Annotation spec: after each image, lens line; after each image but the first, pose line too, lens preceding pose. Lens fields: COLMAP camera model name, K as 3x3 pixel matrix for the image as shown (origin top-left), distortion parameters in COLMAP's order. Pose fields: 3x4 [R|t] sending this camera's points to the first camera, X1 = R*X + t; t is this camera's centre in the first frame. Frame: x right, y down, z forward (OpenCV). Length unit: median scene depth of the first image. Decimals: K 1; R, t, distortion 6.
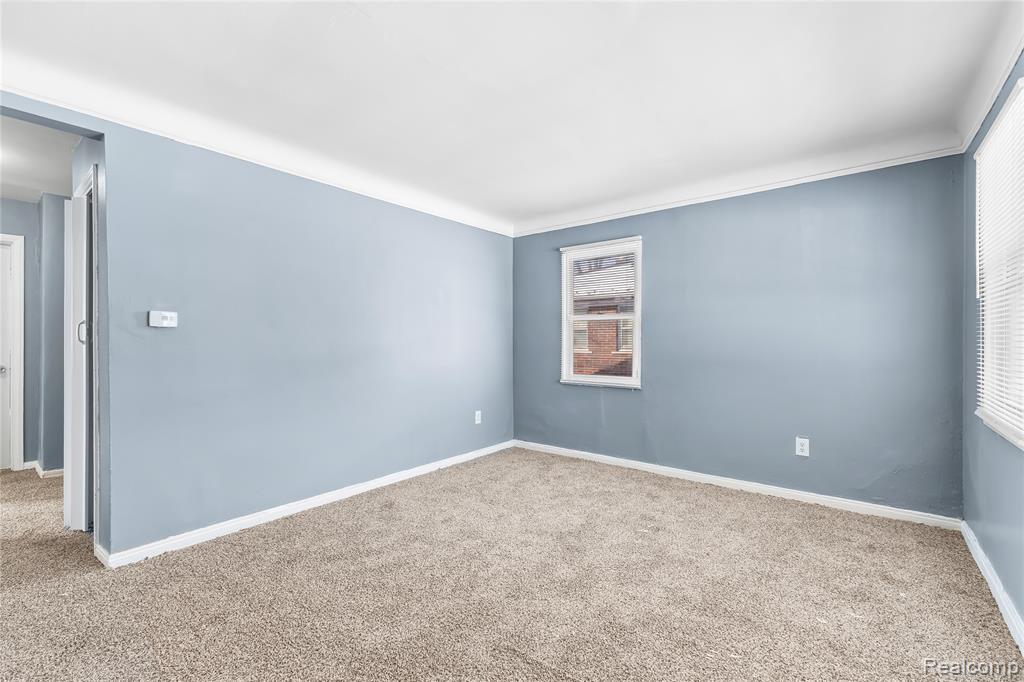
lens RADIAL K [[442.4, 0, 512.5], [0, 442.4, 344.7], [0, 0, 1]] dist [0.007332, -0.002014]
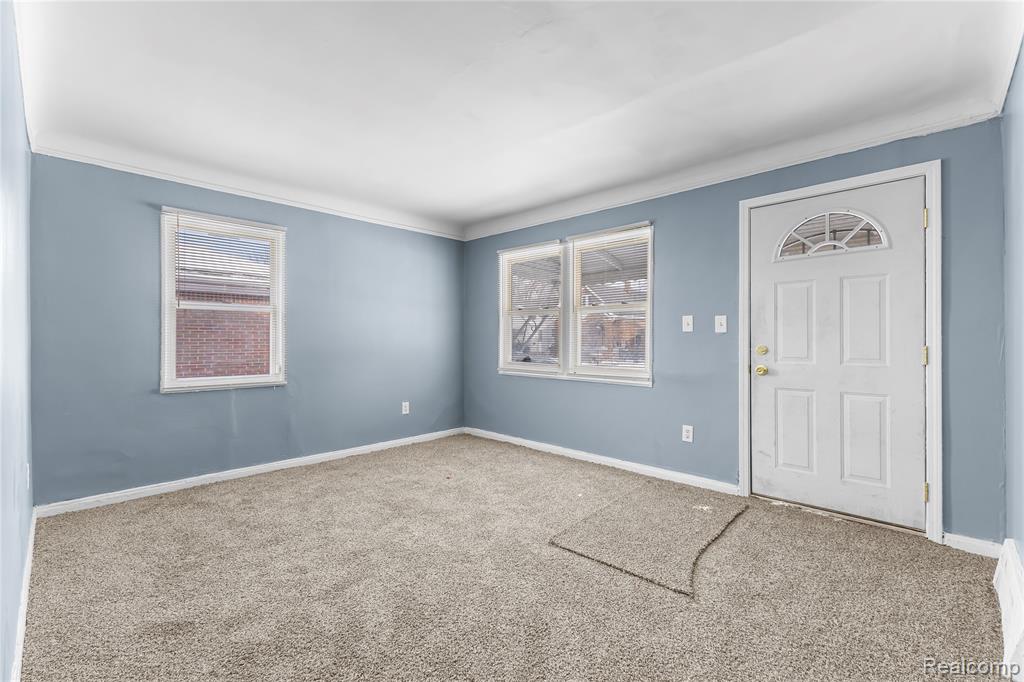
lens RADIAL K [[442.4, 0, 507.5], [0, 442.4, 339.4], [0, 0, 1]] dist [0.007332, -0.002014]
pose [[0.092952, 0.003617, 0.995664, -0.700000], [0.010997, 0.999929, -0.004660, 0.011725], [-0.995610, 0.011383, 0.092906, 0.470515]]
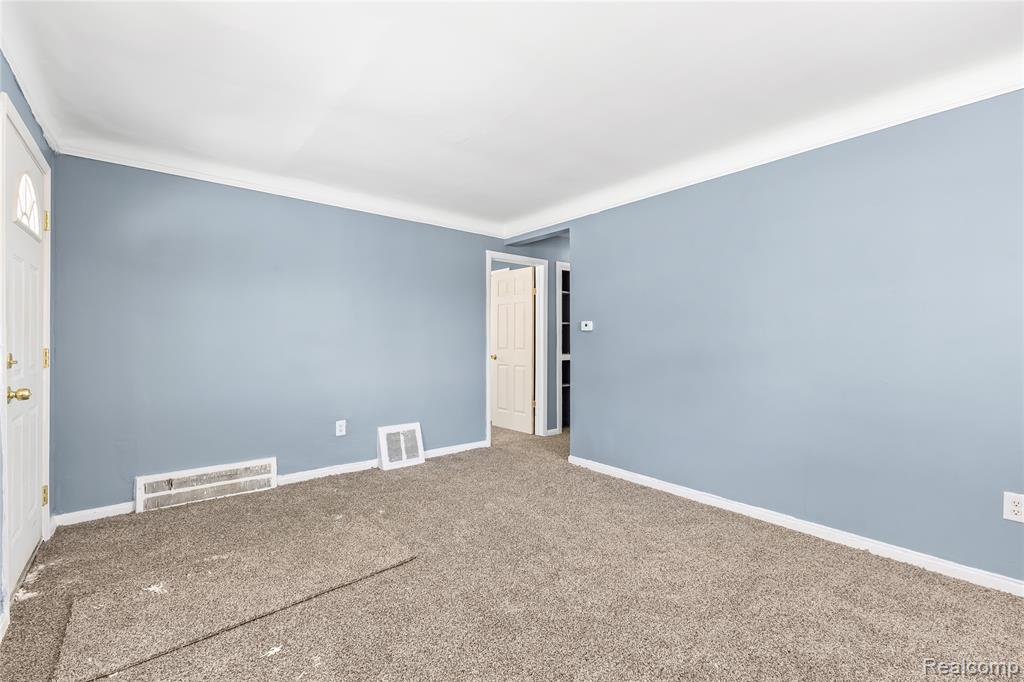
lens RADIAL K [[442.4, 0, 518.3], [0, 442.4, 334.6], [0, 0, 1]] dist [0.007332, -0.002014]
pose [[-0.196371, -0.007469, -0.980501, 0.605532], [-0.014727, 0.999881, -0.004667, -0.010338], [0.980419, 0.013524, -0.196458, 0.733736]]
